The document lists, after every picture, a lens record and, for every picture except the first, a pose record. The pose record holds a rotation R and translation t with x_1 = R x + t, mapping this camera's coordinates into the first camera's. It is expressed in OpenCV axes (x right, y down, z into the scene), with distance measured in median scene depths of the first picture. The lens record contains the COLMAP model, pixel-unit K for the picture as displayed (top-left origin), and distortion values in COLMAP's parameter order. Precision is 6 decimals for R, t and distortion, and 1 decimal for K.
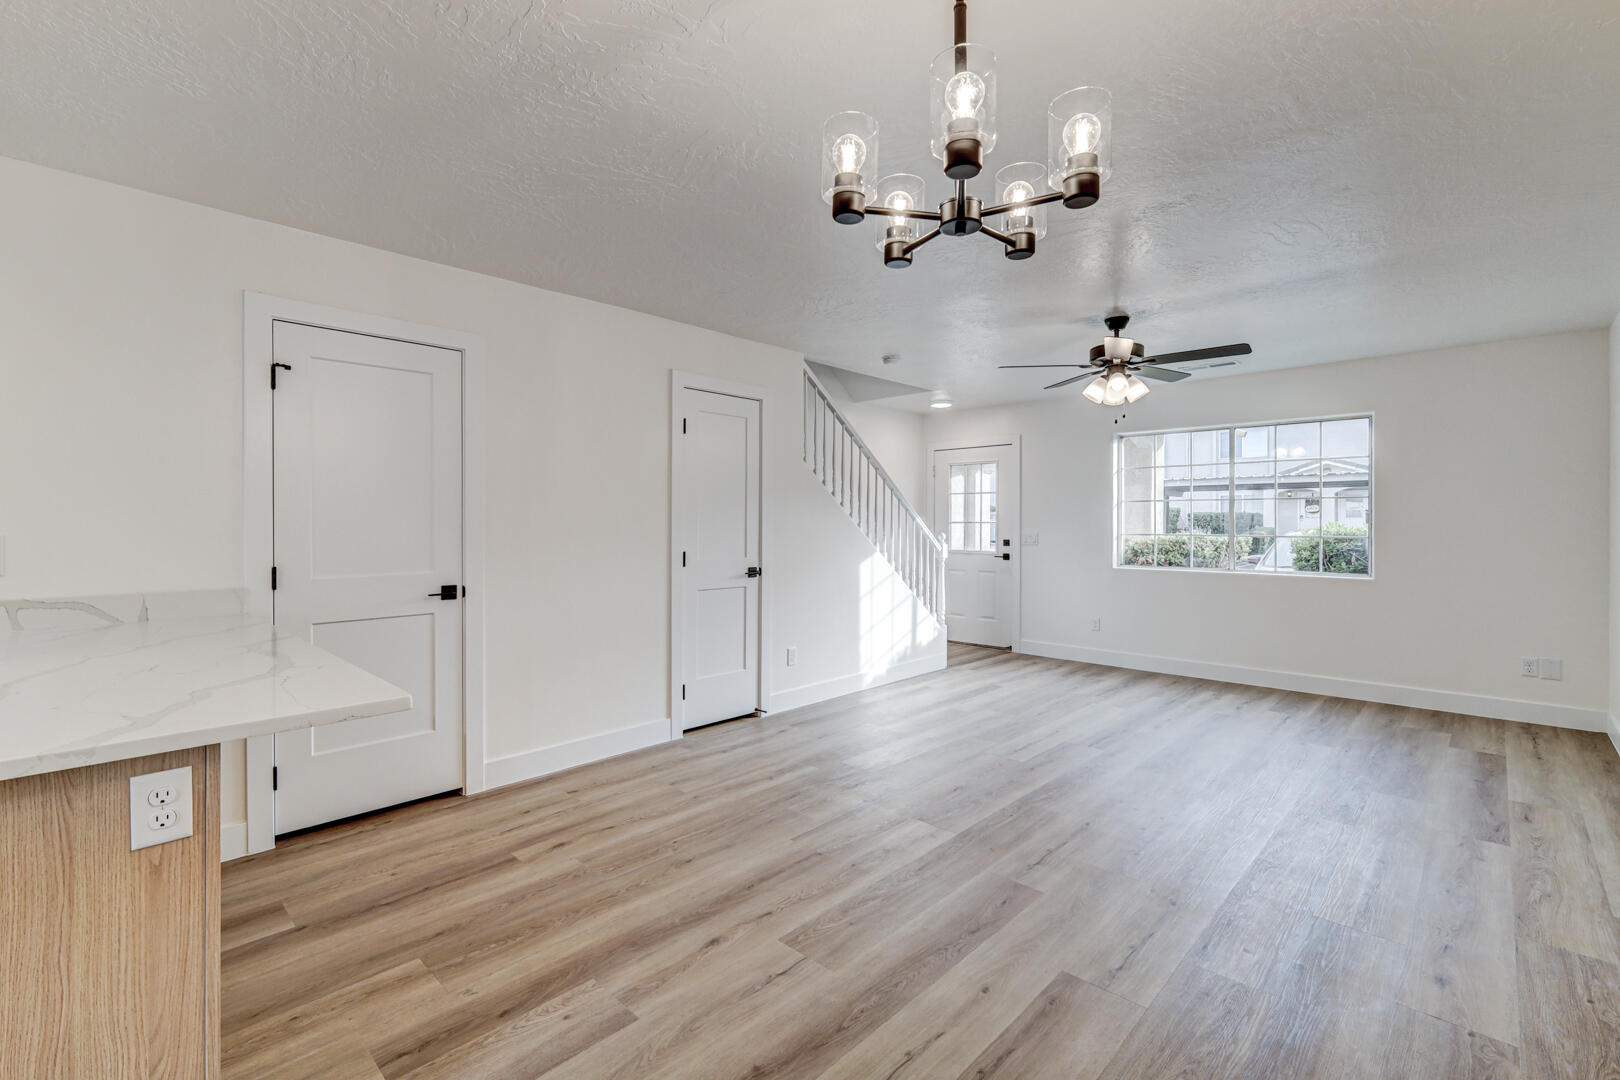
lens RADIAL K [[725.4, 0, 811.0], [0, 725.4, 525.7], [0, 0, 1]] dist [0.001304, -0.000202]
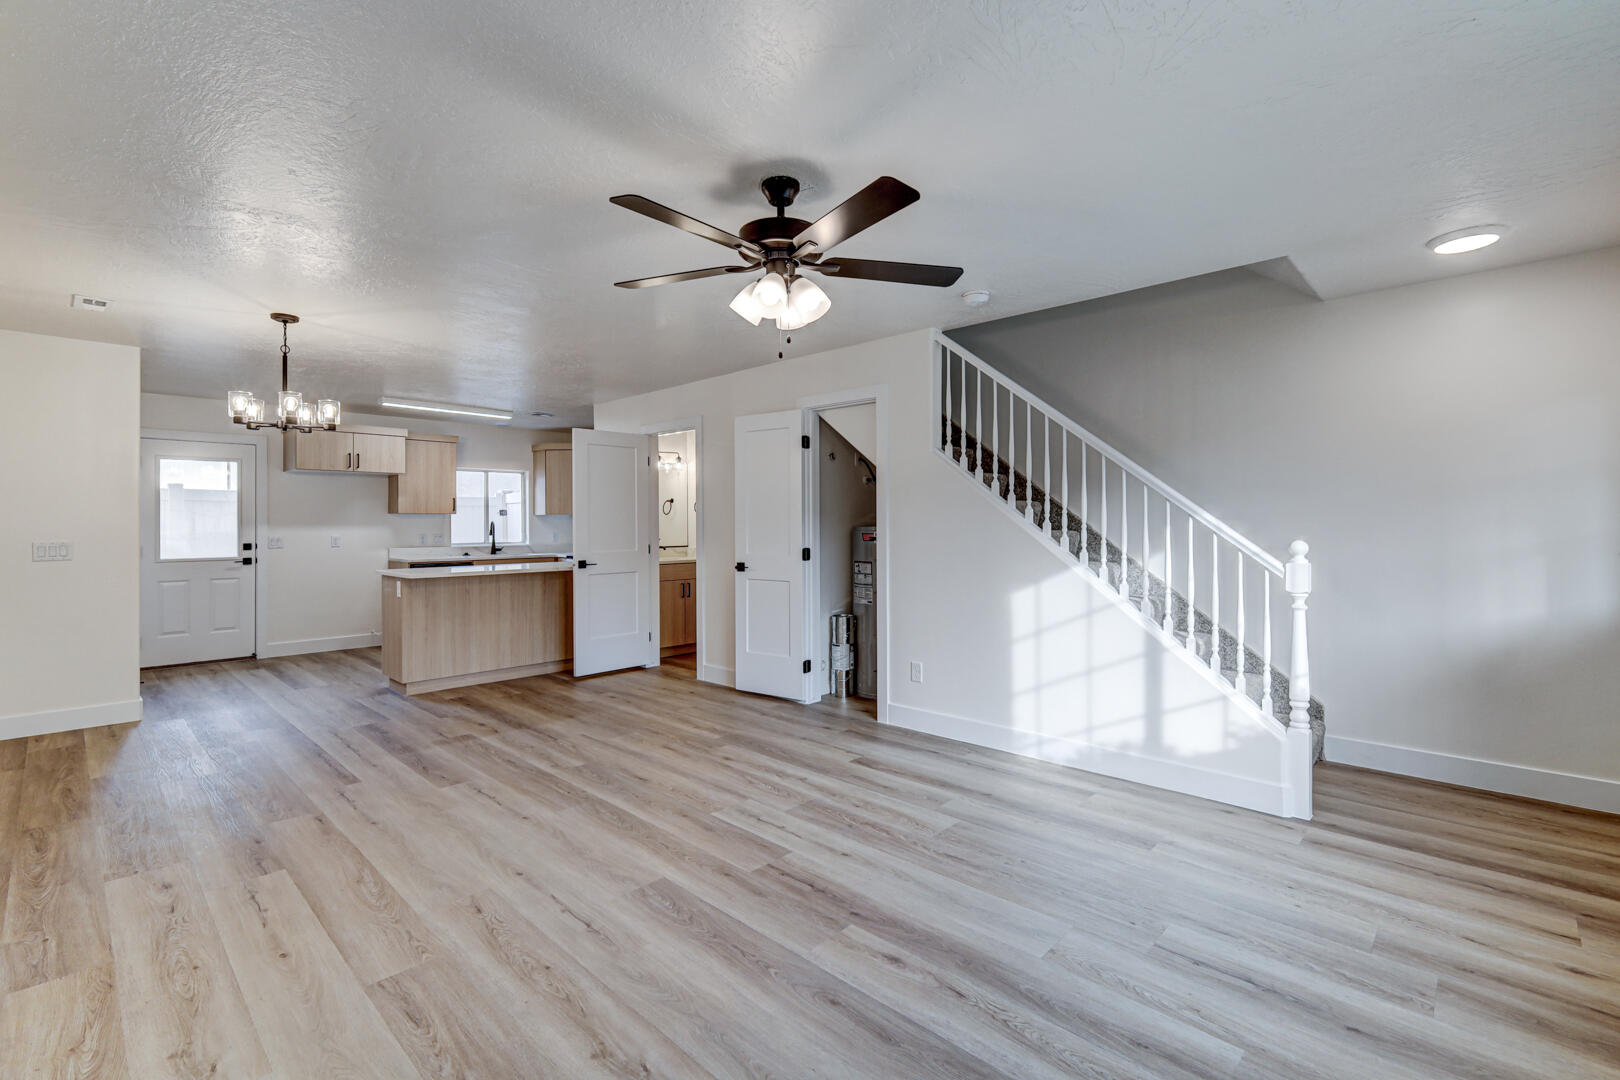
lens RADIAL K [[725.4, 0, 811.0], [0, 725.4, 525.7], [0, 0, 1]] dist [0.001304, -0.000202]
pose [[-0.009755, 0.000796, -0.999952, 1.252981], [0.002045, 0.999998, 0.000776, -0.003333], [0.999950, -0.002038, -0.009757, 1.261647]]
